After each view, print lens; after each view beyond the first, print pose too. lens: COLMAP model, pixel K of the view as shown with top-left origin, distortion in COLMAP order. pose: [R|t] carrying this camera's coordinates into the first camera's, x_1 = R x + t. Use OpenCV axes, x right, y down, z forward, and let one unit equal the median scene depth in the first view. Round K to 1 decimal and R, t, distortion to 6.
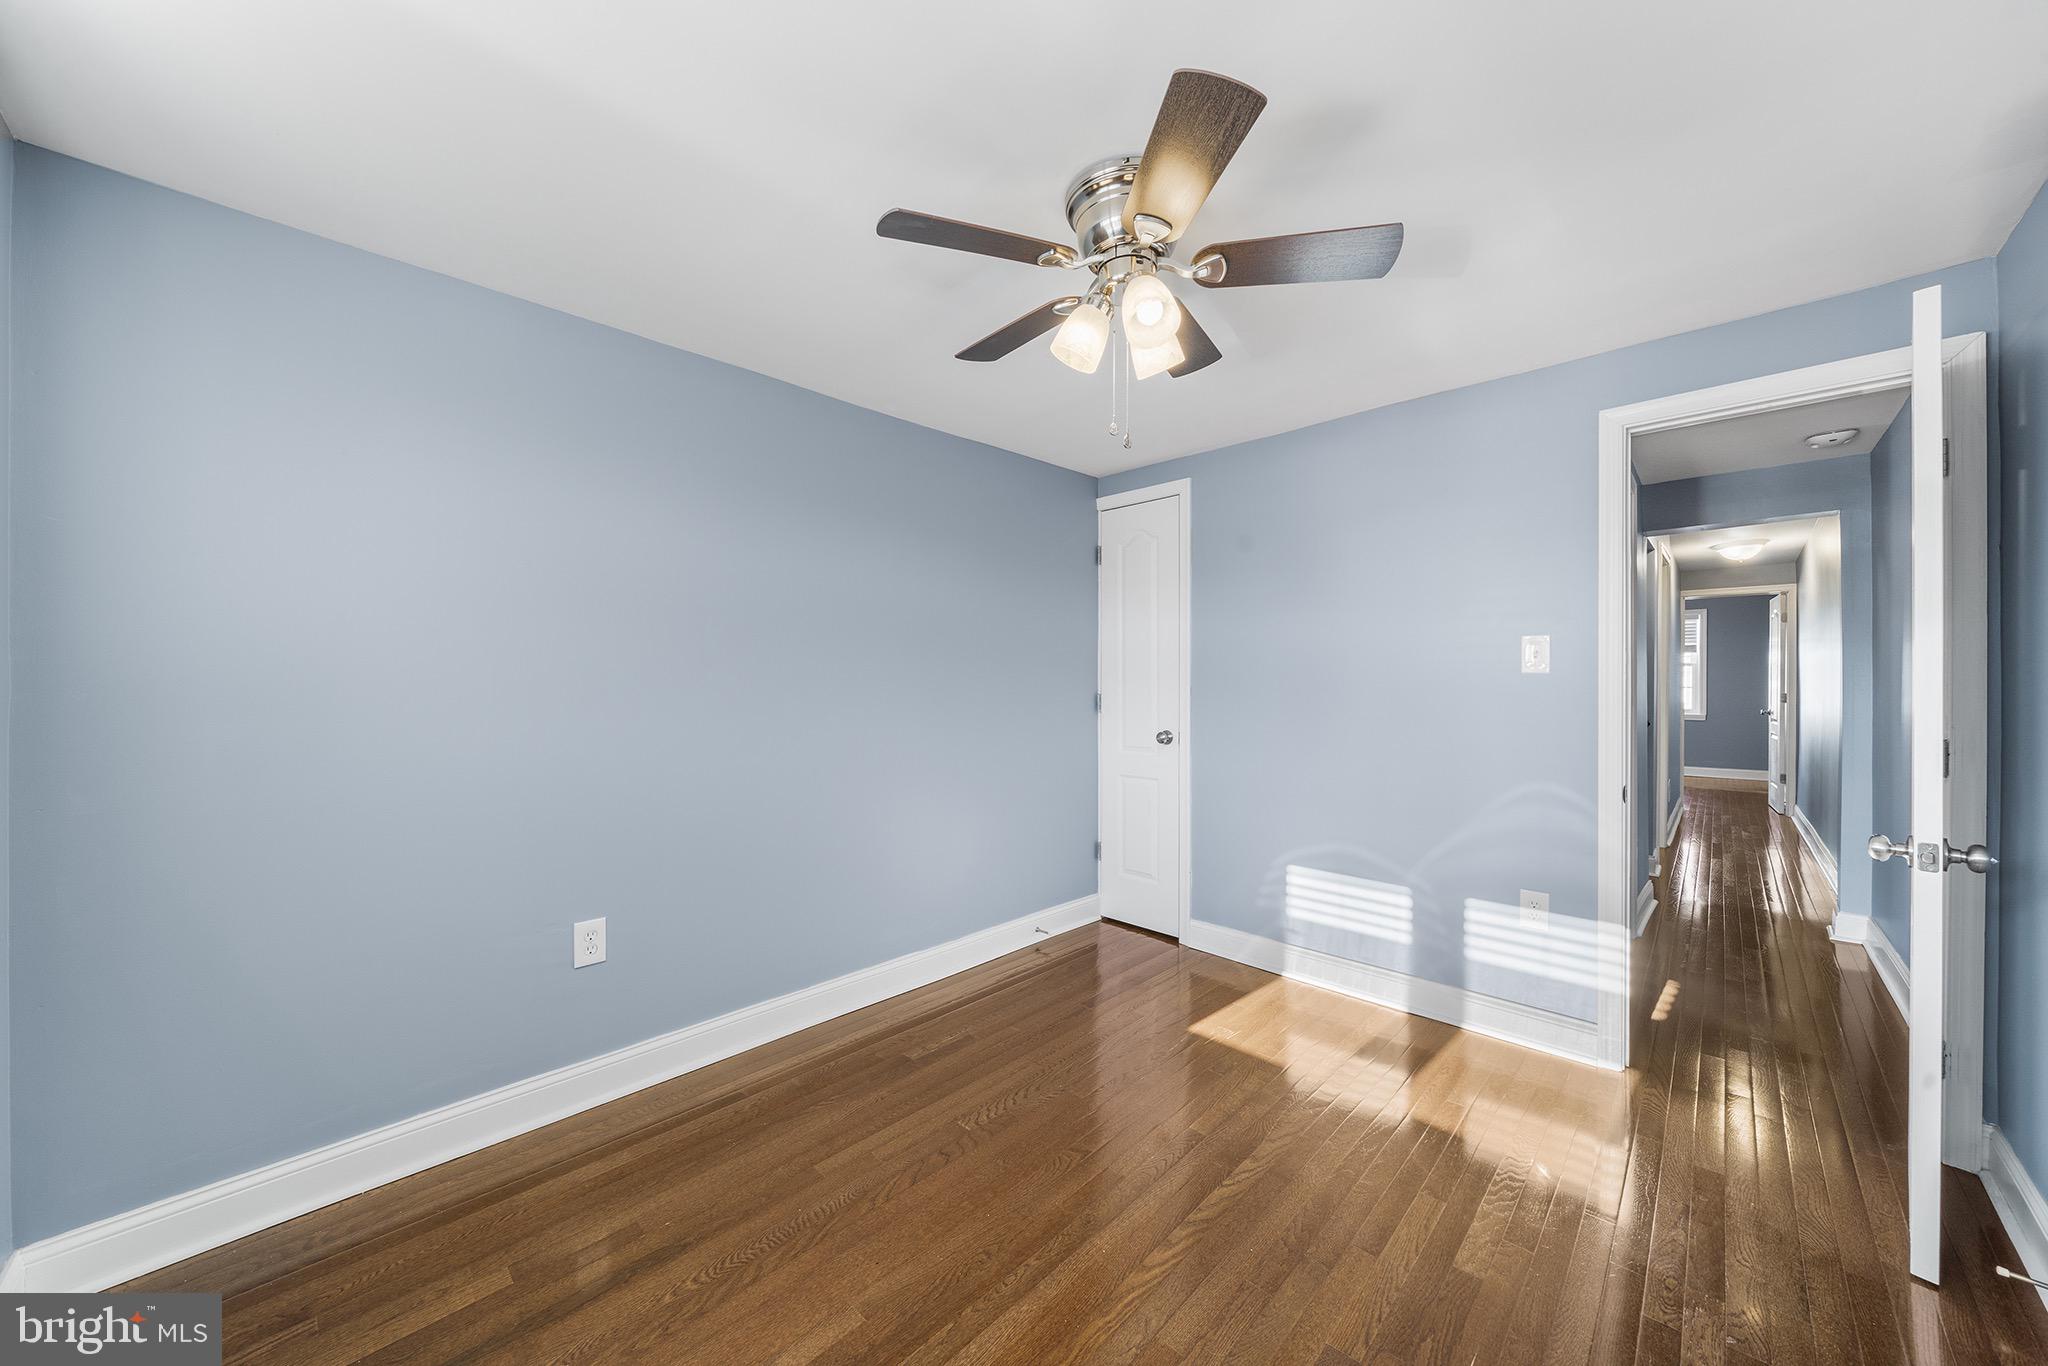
lens RADIAL K [[778.1, 0, 1020.7], [0, 778.1, 679.9], [0, 0, 1]] dist [-0.001554, -0.000091]
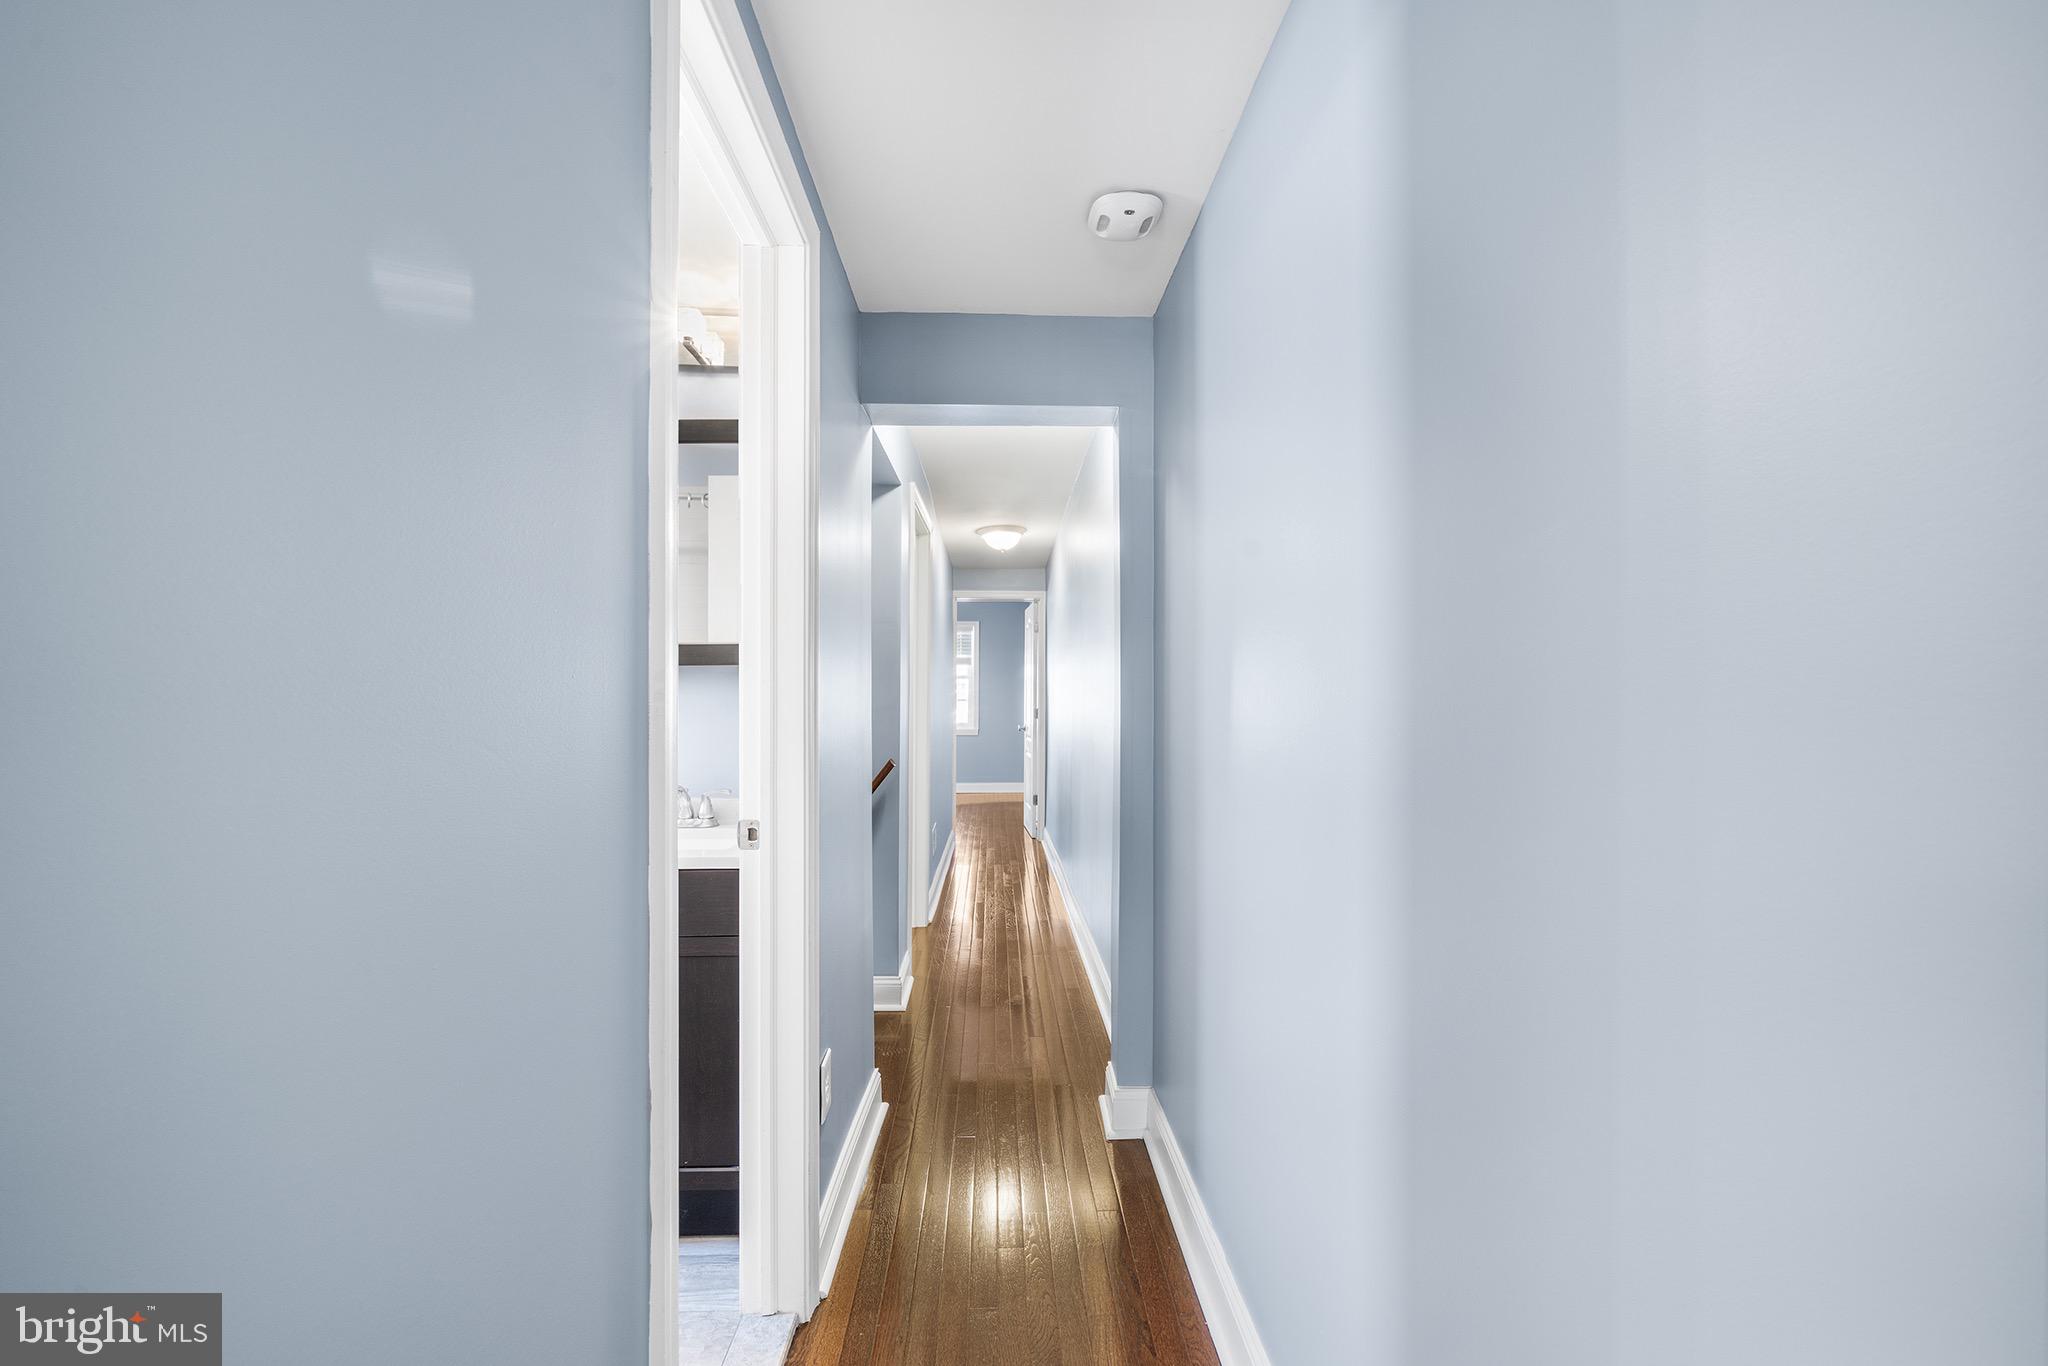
lens RADIAL K [[778.1, 0, 1020.7], [0, 778.1, 679.9], [0, 0, 1]] dist [-0.001554, -0.000091]
pose [[0.720137, 0.006987, 0.693797, 0.309181], [0.002645, 0.999914, -0.012815, -0.005054], [-0.693827, 0.011064, 0.720057, 0.327585]]
